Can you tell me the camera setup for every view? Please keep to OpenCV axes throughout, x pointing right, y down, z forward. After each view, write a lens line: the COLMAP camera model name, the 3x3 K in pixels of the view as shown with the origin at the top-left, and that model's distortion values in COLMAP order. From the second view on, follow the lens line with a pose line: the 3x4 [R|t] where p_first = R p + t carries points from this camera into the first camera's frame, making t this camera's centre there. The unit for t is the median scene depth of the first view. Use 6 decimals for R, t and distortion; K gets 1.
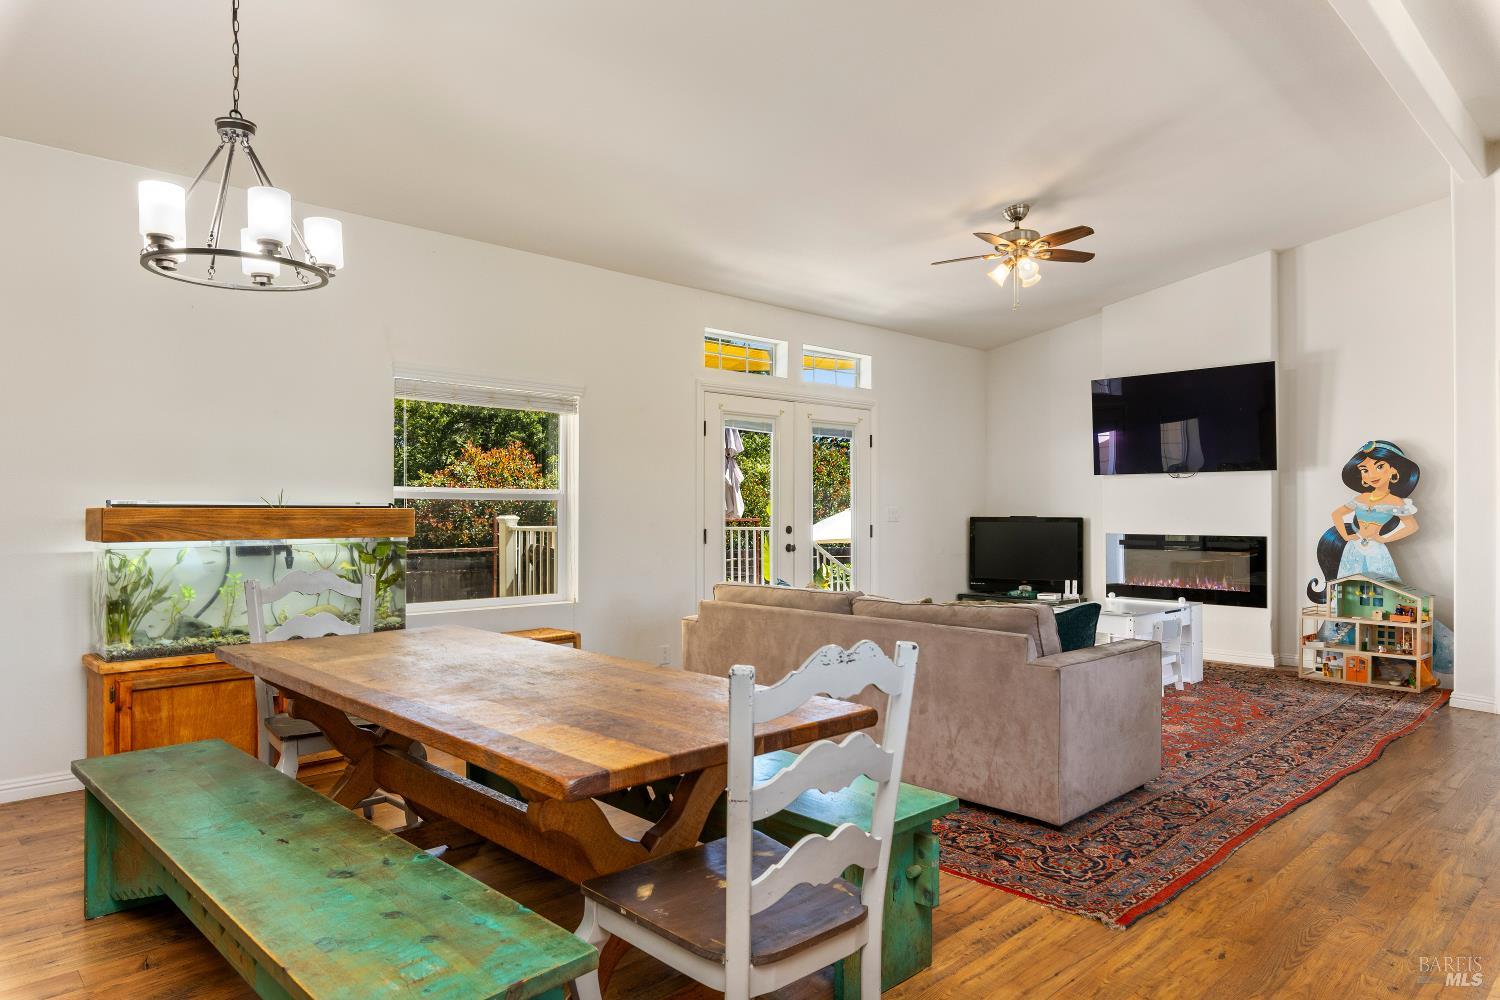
lens RADIAL K [[948.4, 0, 752.2], [0, 948.4, 503.1], [0, 0, 1]] dist [0.003699, -0.001504]
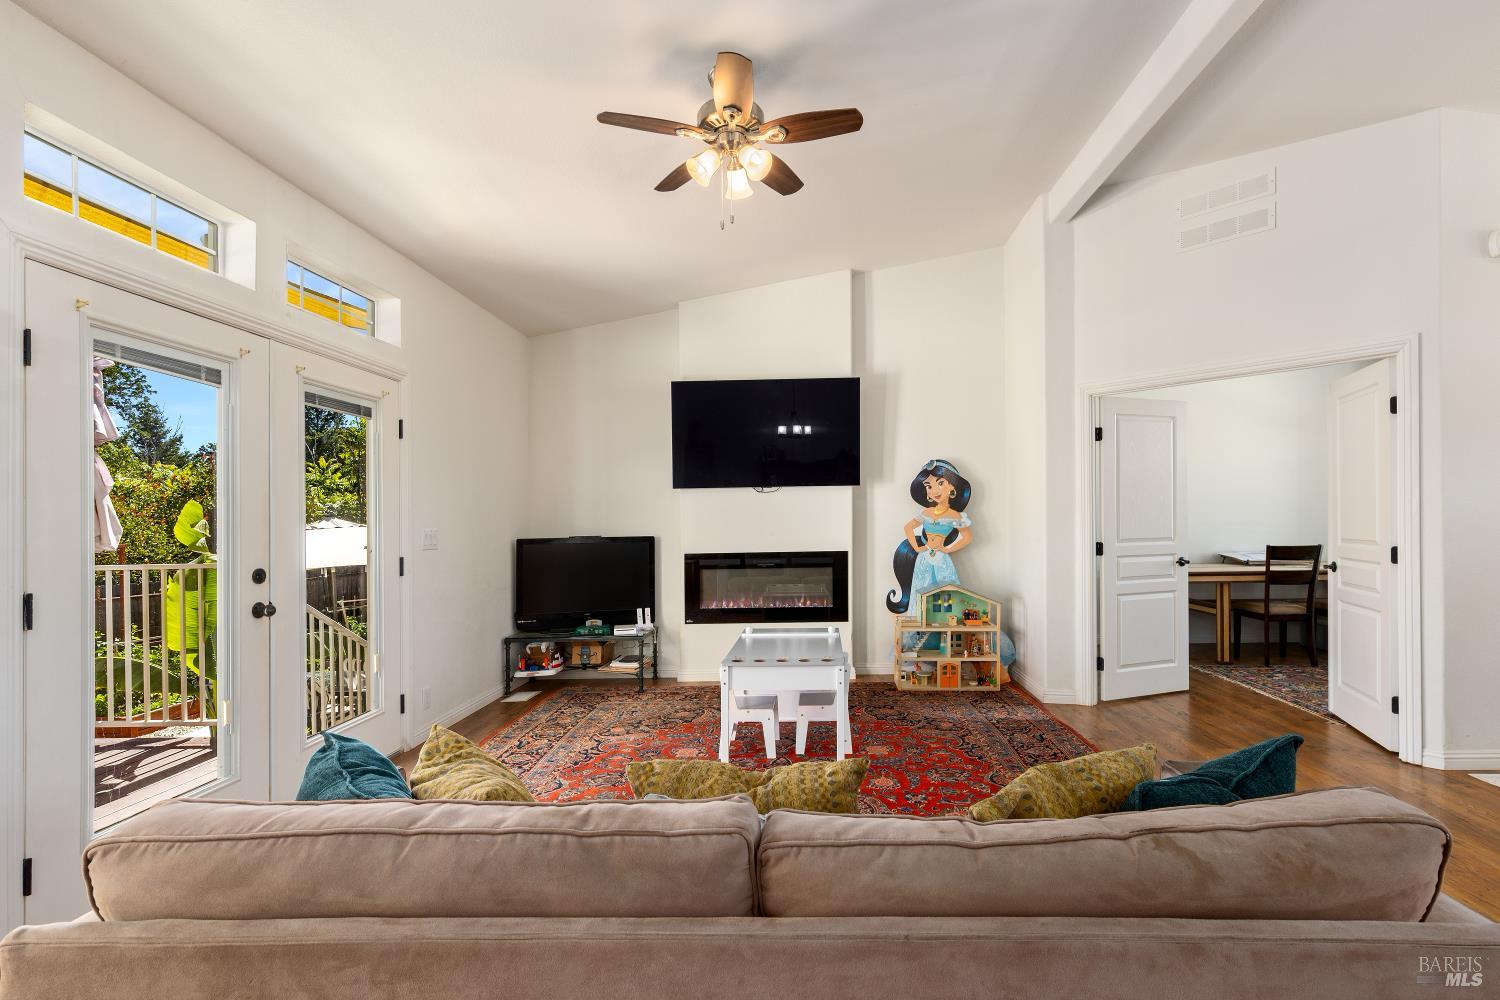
lens RADIAL K [[674.7, 0, 775.5], [0, 674.7, 518.3], [0, 0, 1]] dist [-0.017856, 0.001362]
pose [[0.719197, -0.008306, 0.694757, -0.012652], [0.013053, 0.999914, -0.001558, 0.000381], [-0.694684, 0.010189, 0.719243, 0.543030]]
